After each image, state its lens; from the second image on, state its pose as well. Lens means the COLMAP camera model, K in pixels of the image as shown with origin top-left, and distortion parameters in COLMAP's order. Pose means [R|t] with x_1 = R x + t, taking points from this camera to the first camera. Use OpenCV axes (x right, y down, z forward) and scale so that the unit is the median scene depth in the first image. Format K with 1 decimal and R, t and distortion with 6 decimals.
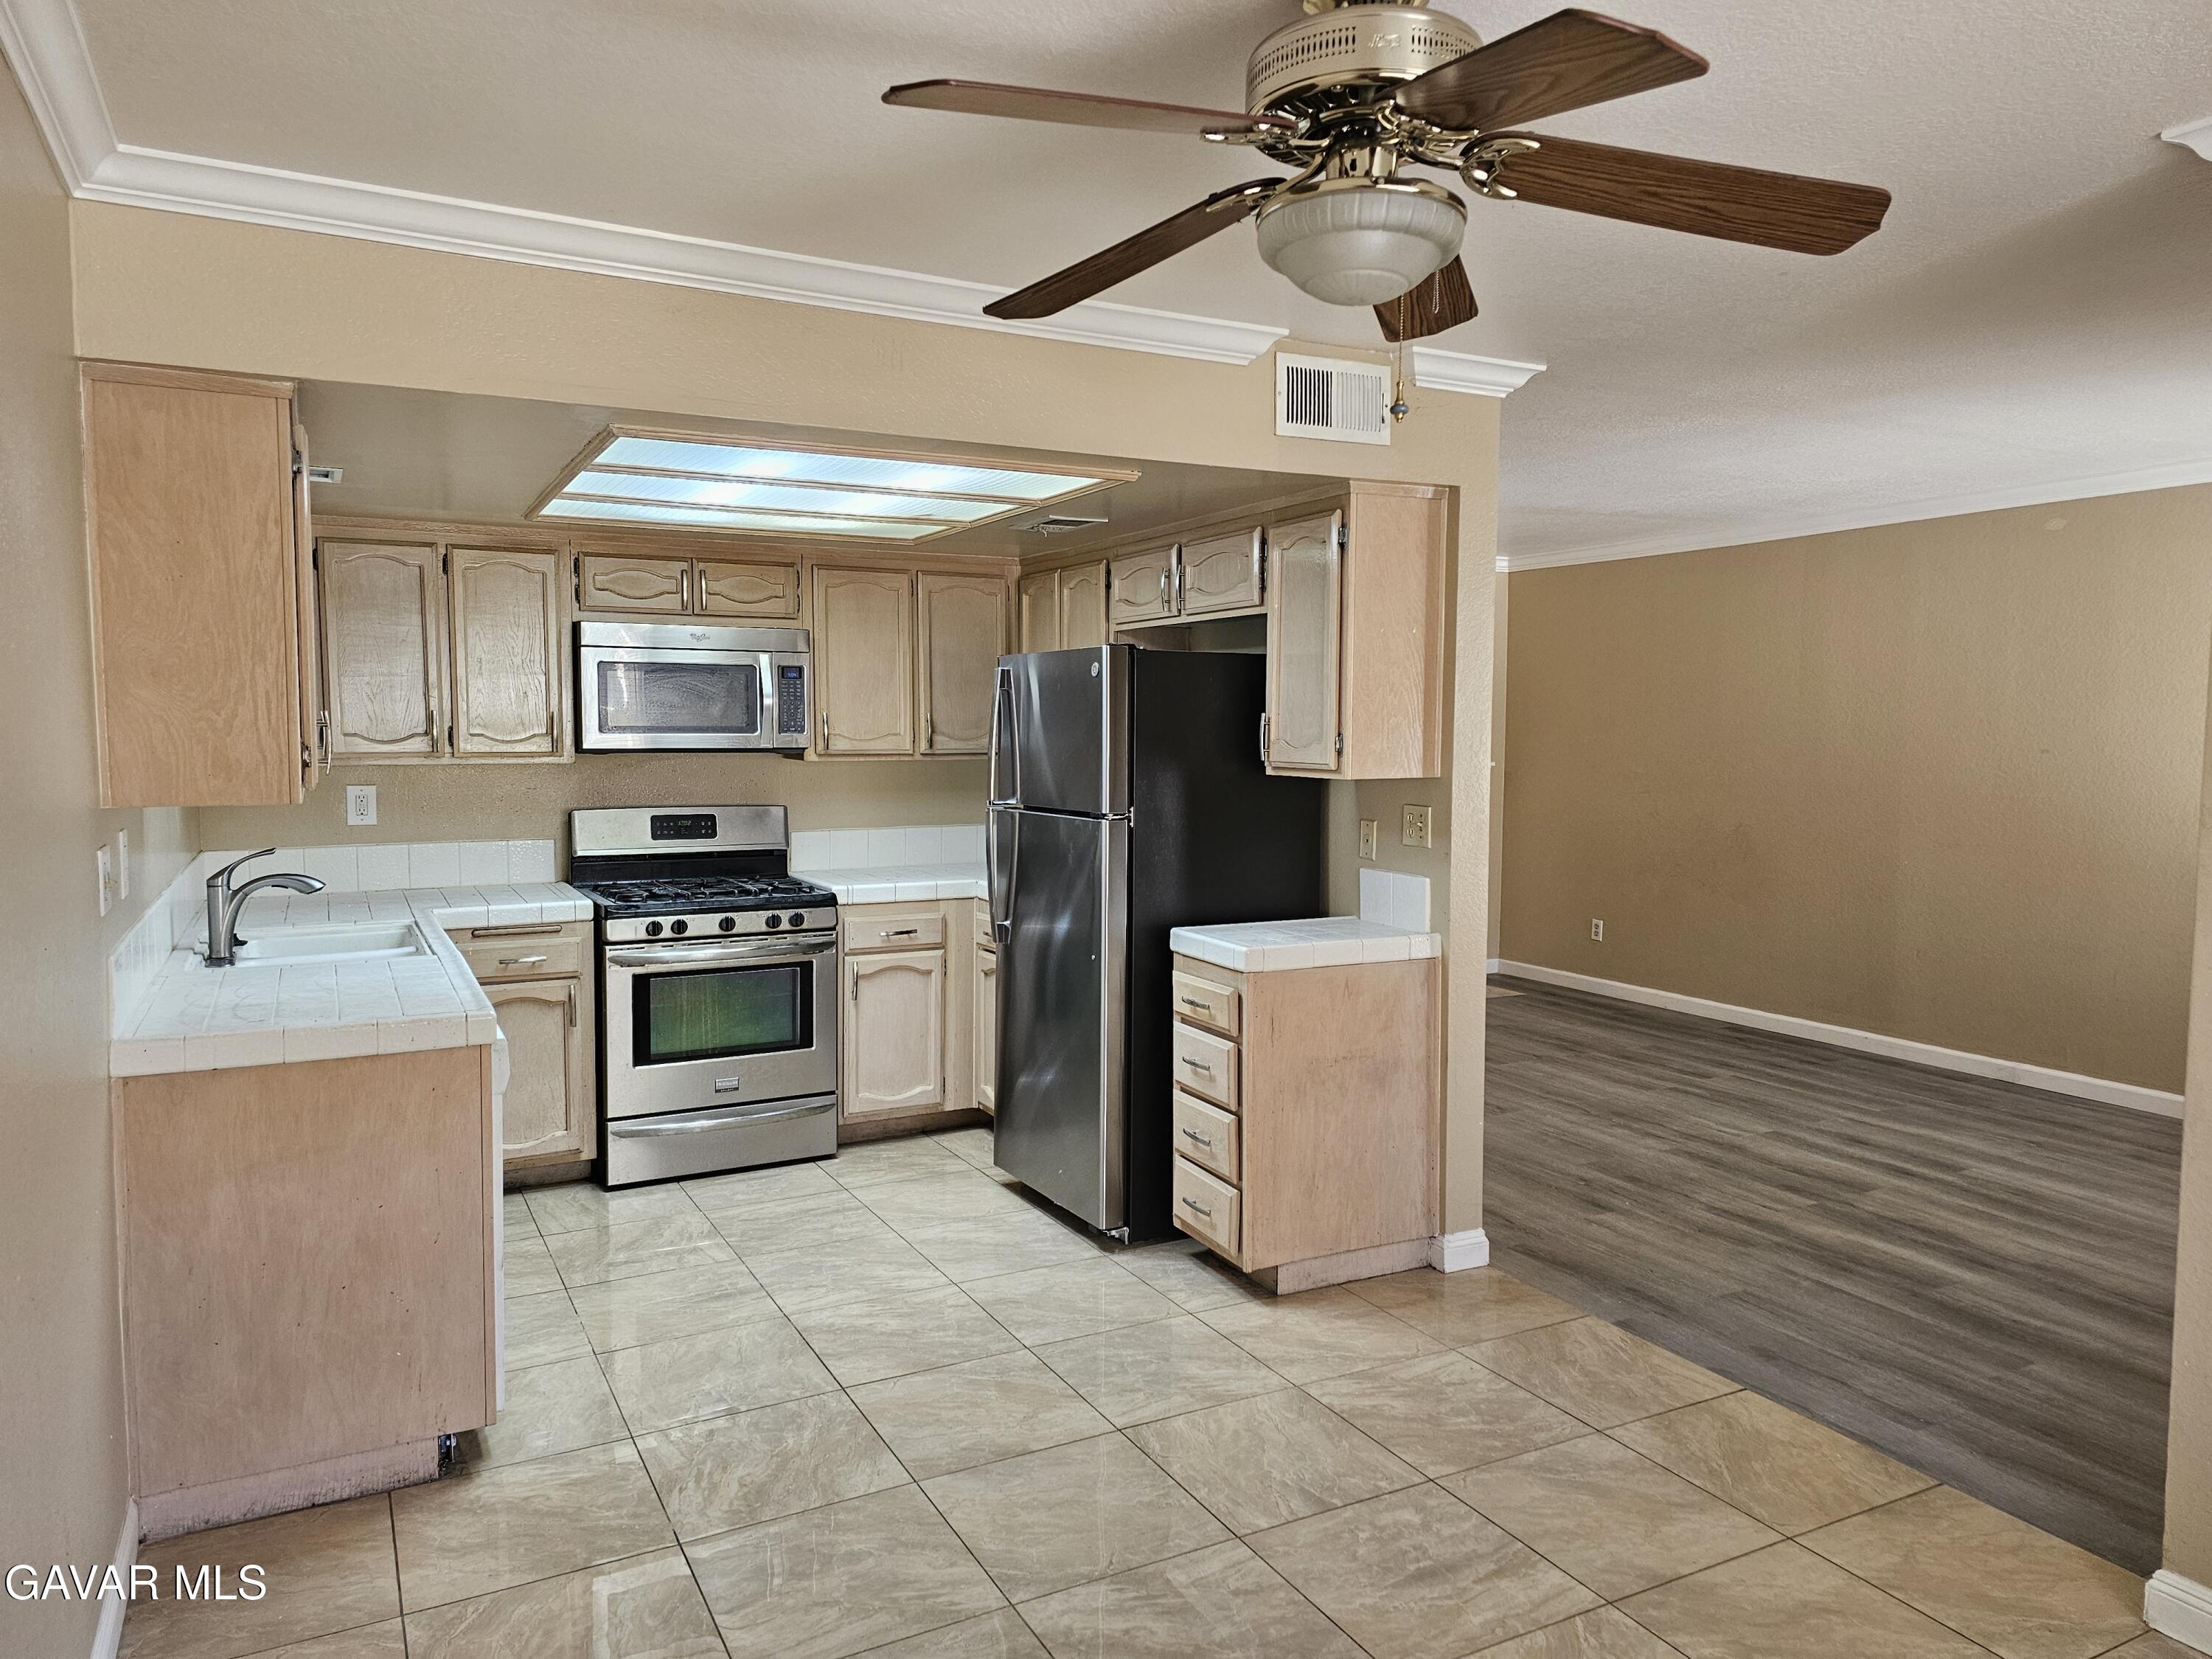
lens RADIAL K [[1482.3, 0, 1107.5], [0, 1482.3, 818.7], [0, 0, 1]] dist [0.084370, -0.076765]
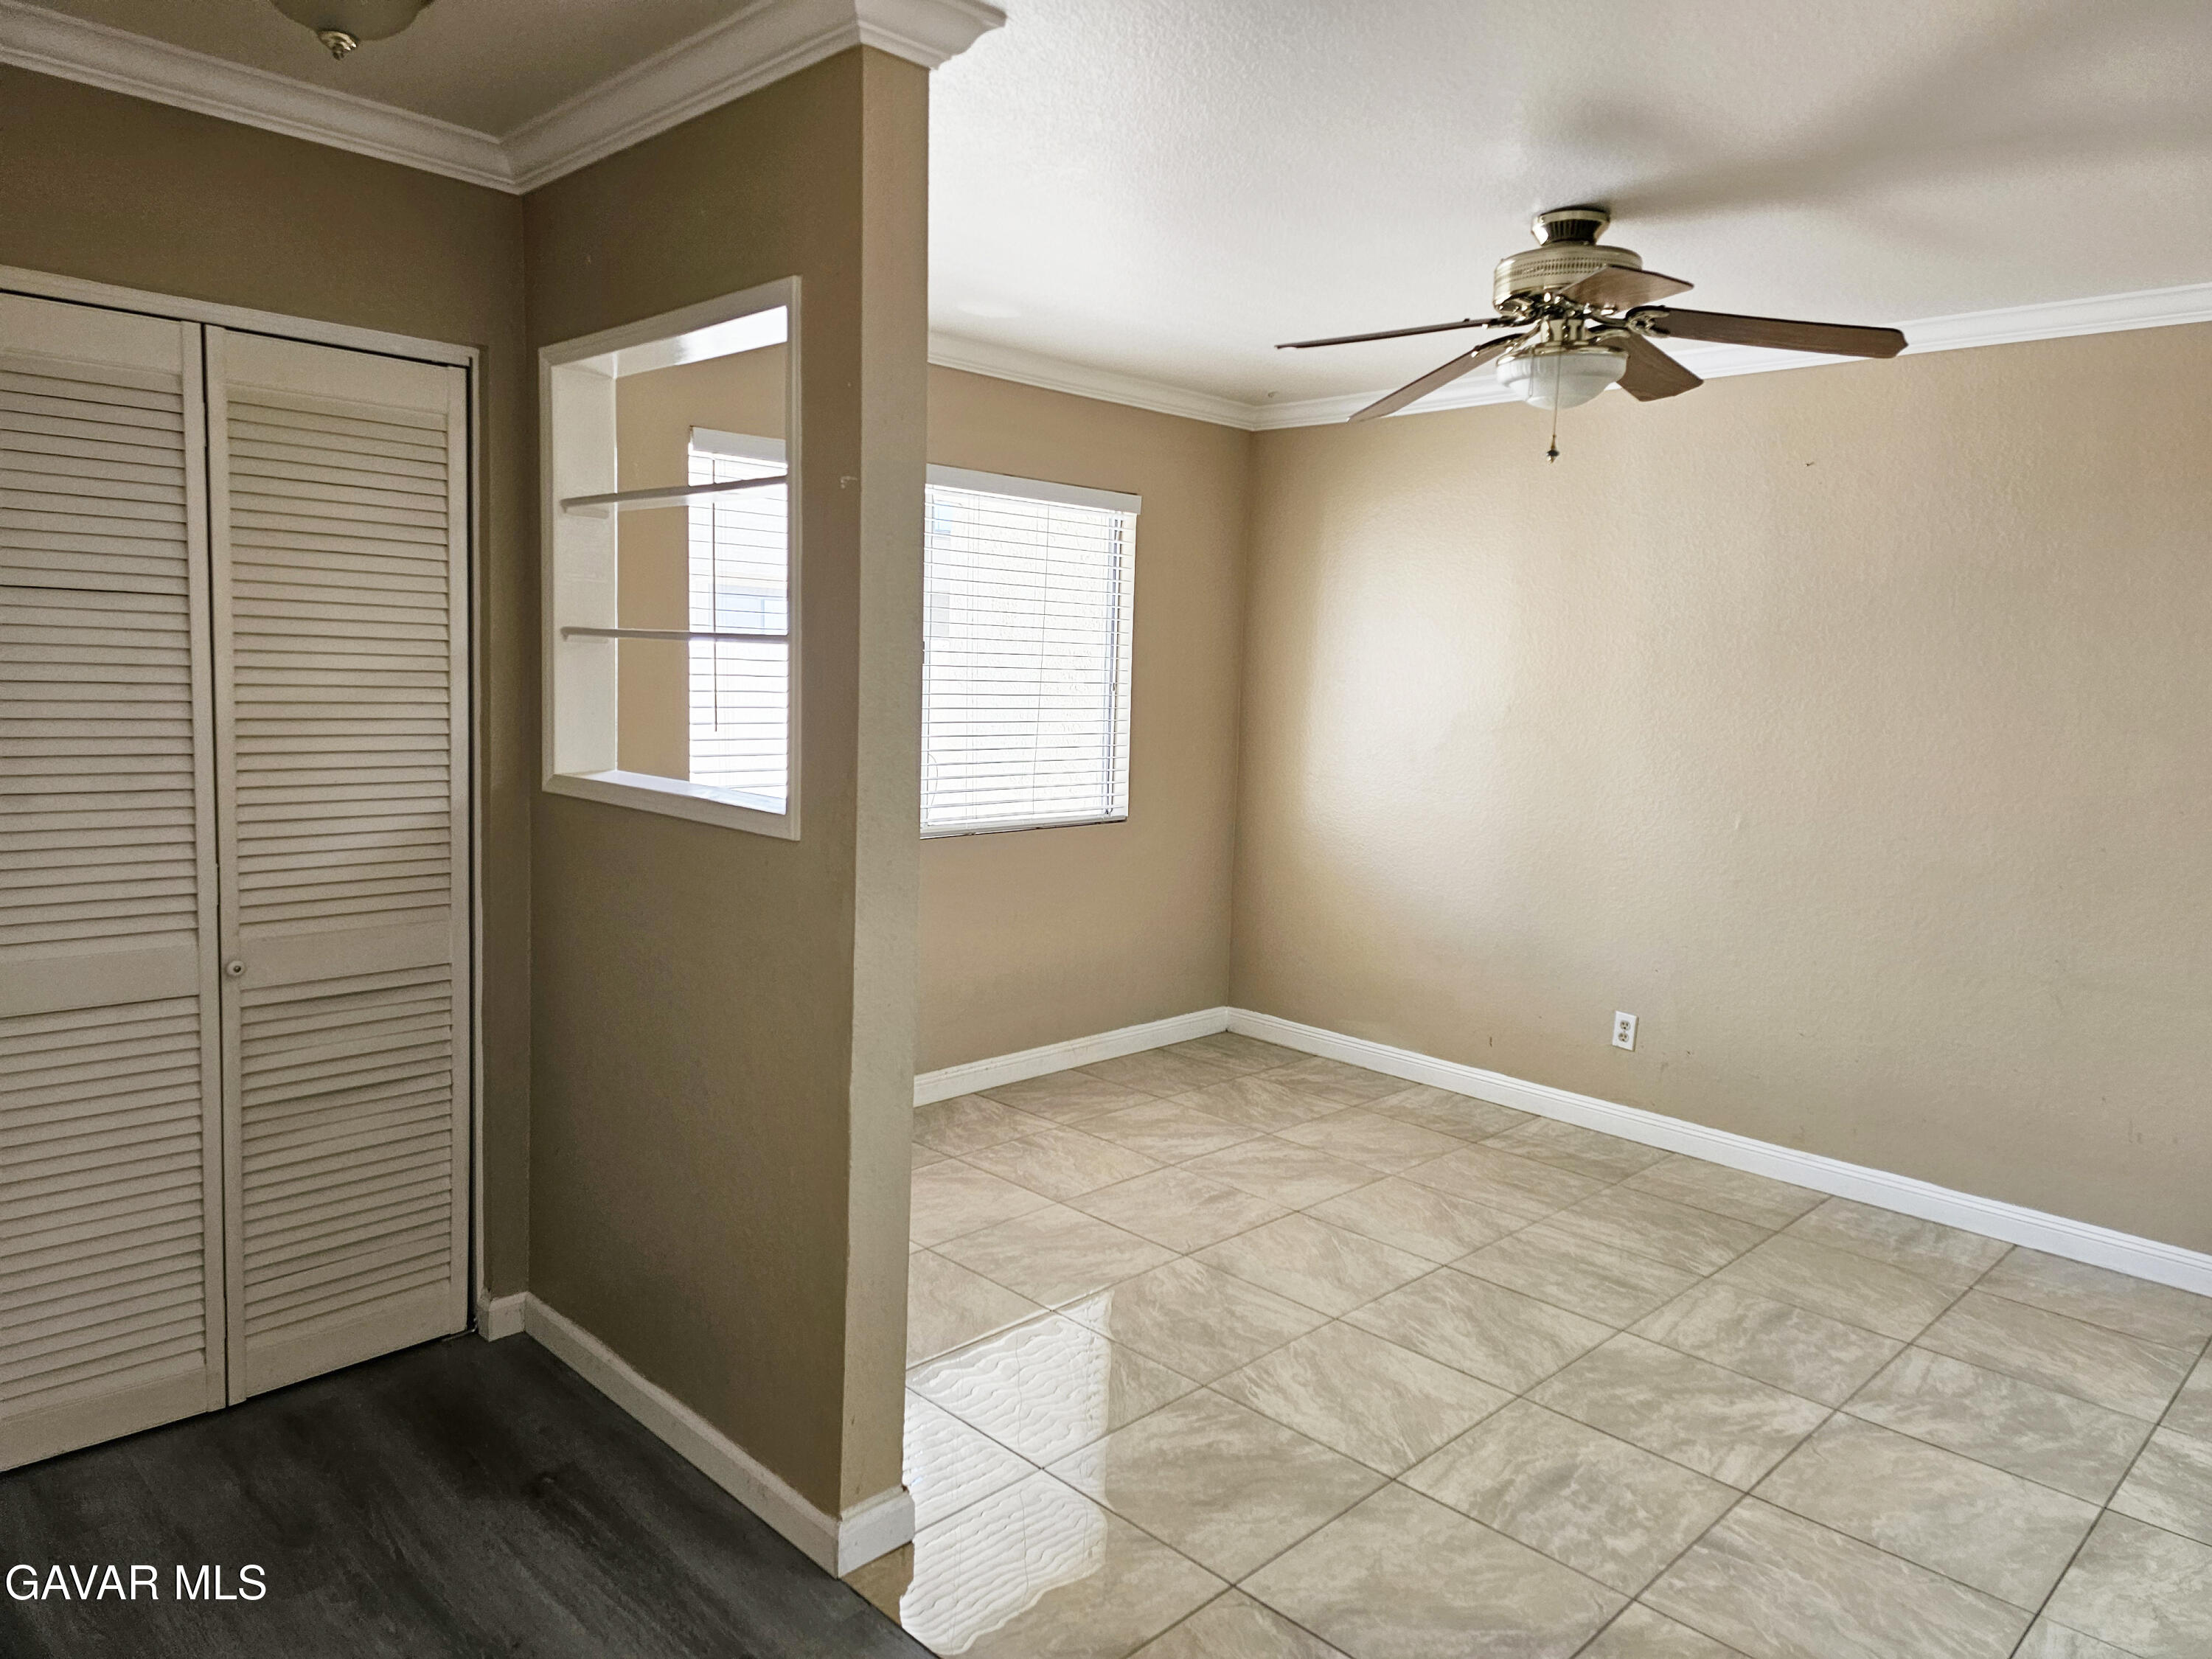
lens RADIAL K [[1466.0, 0, 1102.7], [0, 1466.0, 801.9], [0, 0, 1]] dist [0.039526, -0.031987]
pose [[-0.955639, -0.008540, -0.294417, 0.535694], [-0.058255, 0.985314, 0.160508, -0.071379], [0.288723, 0.170539, -0.942102, 1.174848]]
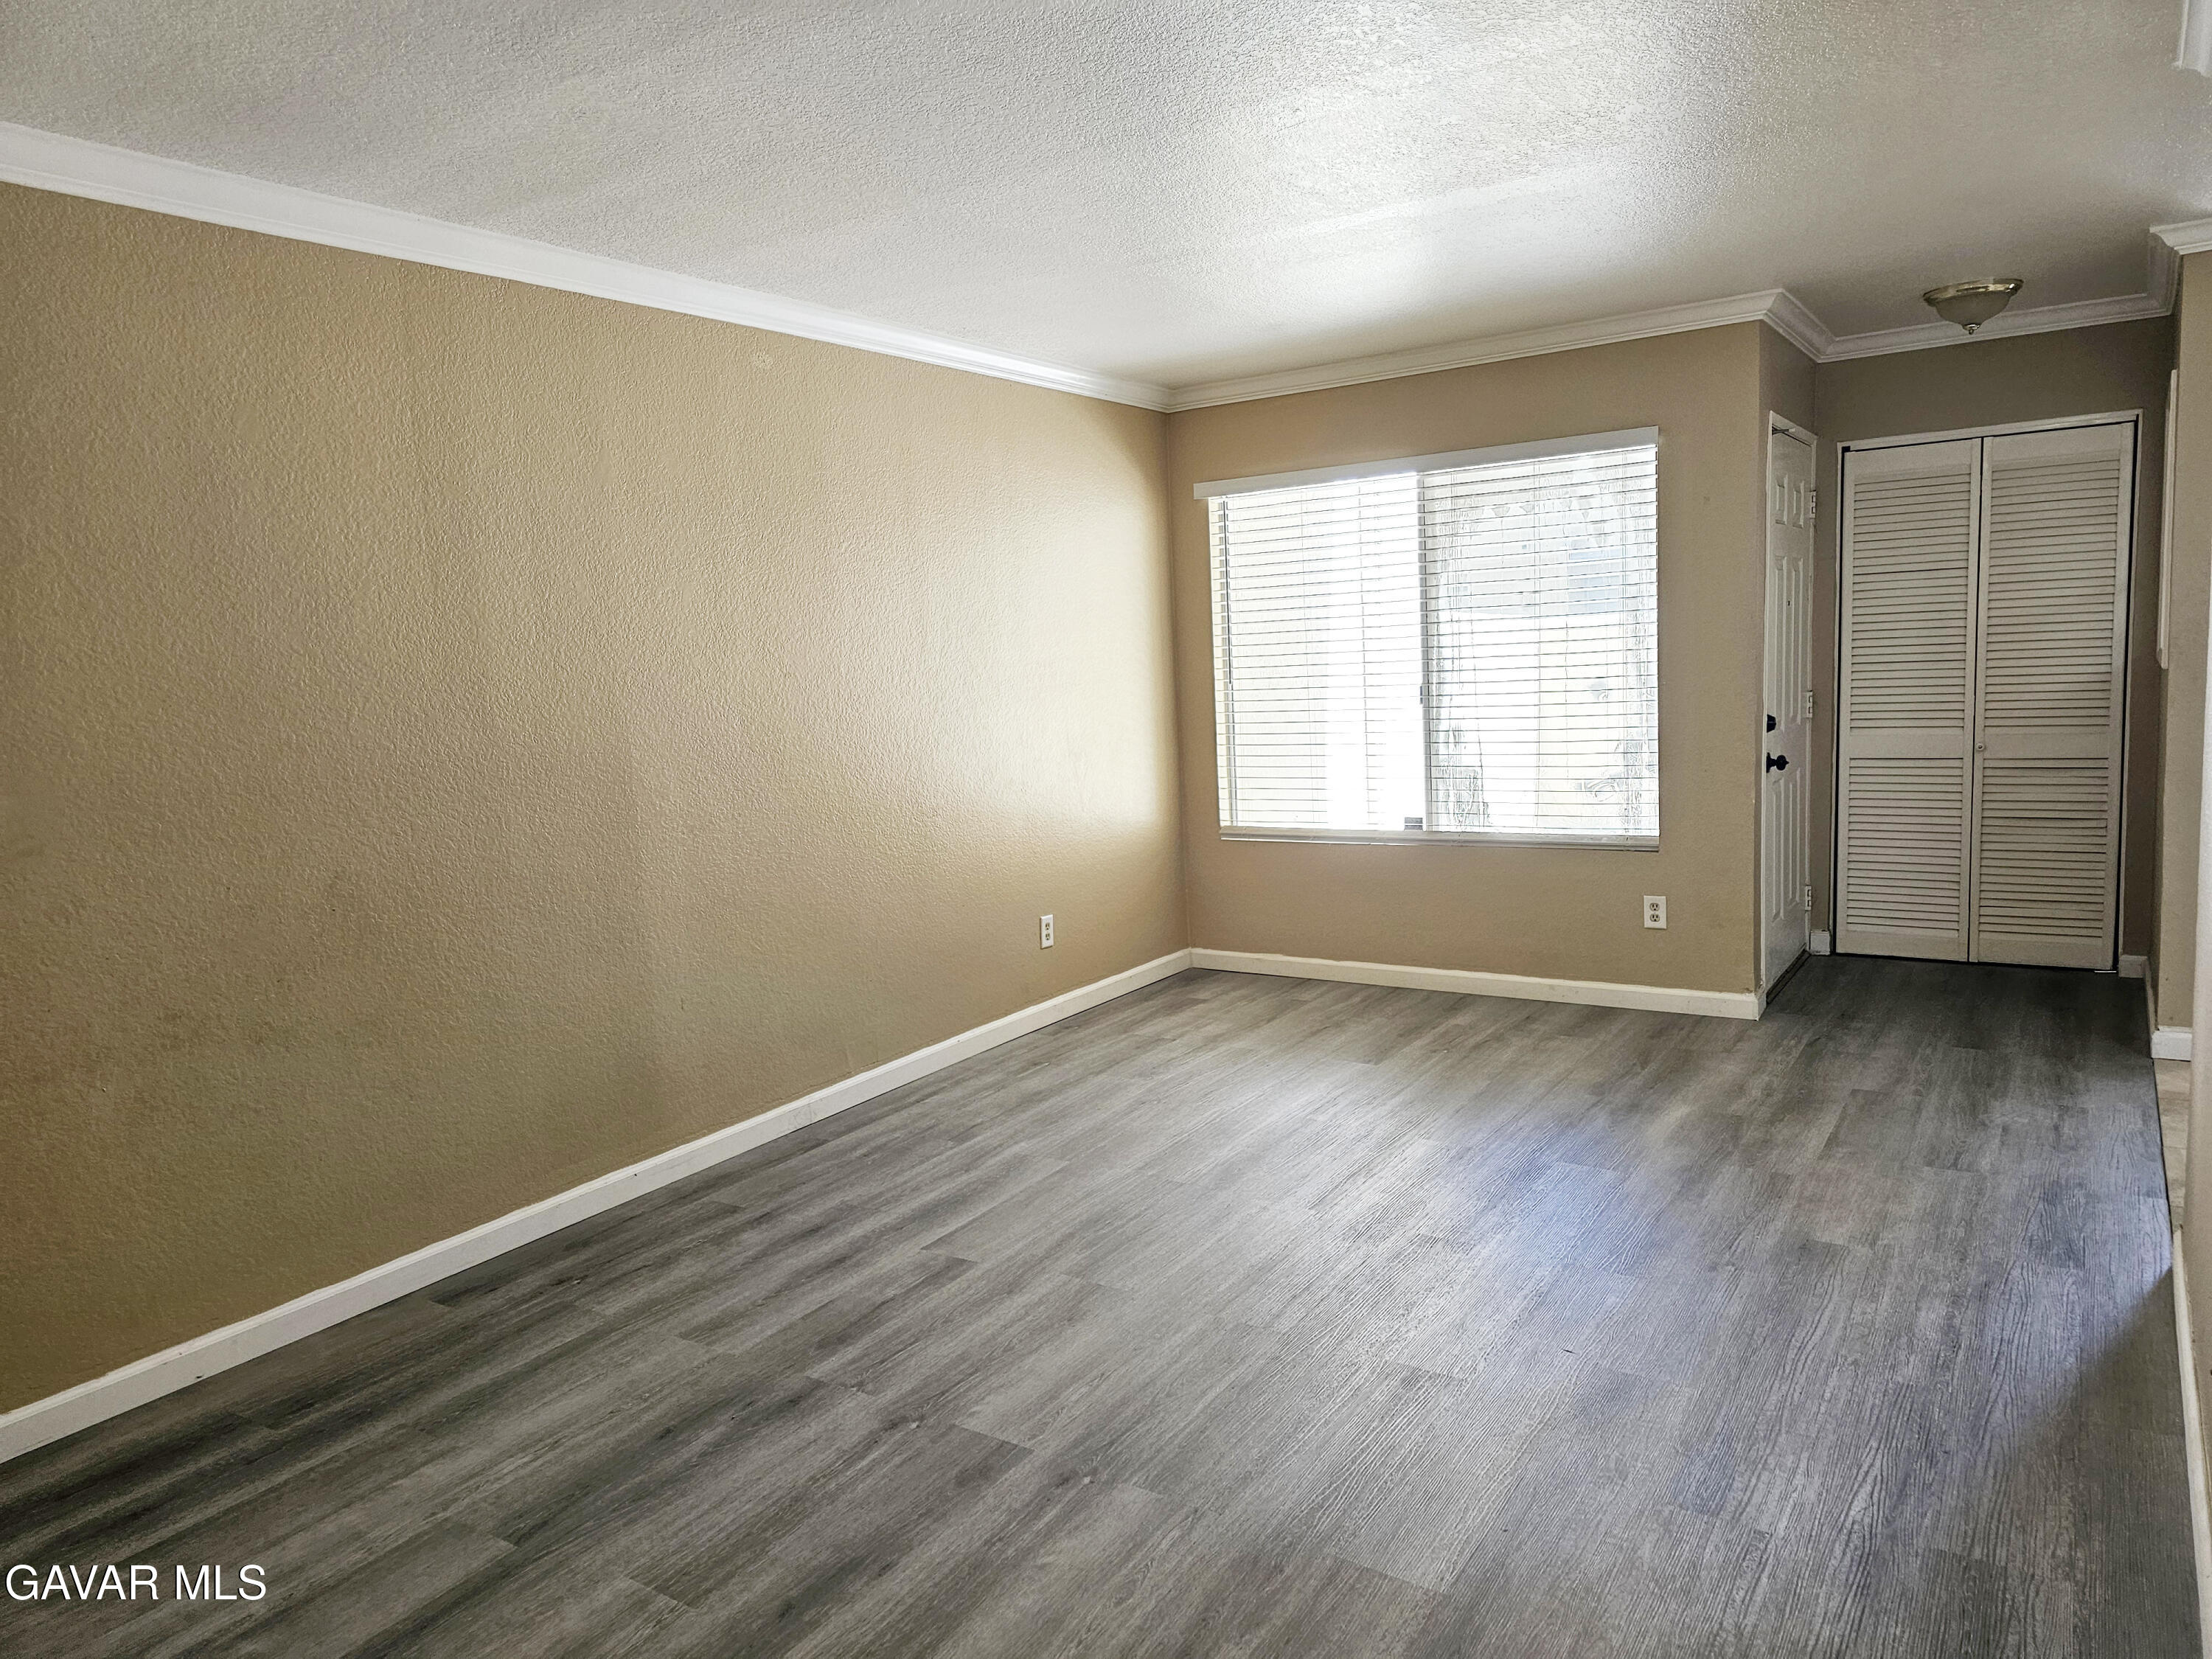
lens RADIAL K [[1454.9, 0, 1106.0], [0, 1454.9, 829.5], [0, 0, 1]] dist [0.066153, -0.059421]
pose [[-0.471239, -0.087890, 0.877615, -0.131663], [0.108562, 0.981677, 0.156605, -0.096764], [-0.875299, 0.169074, -0.453063, 1.807738]]
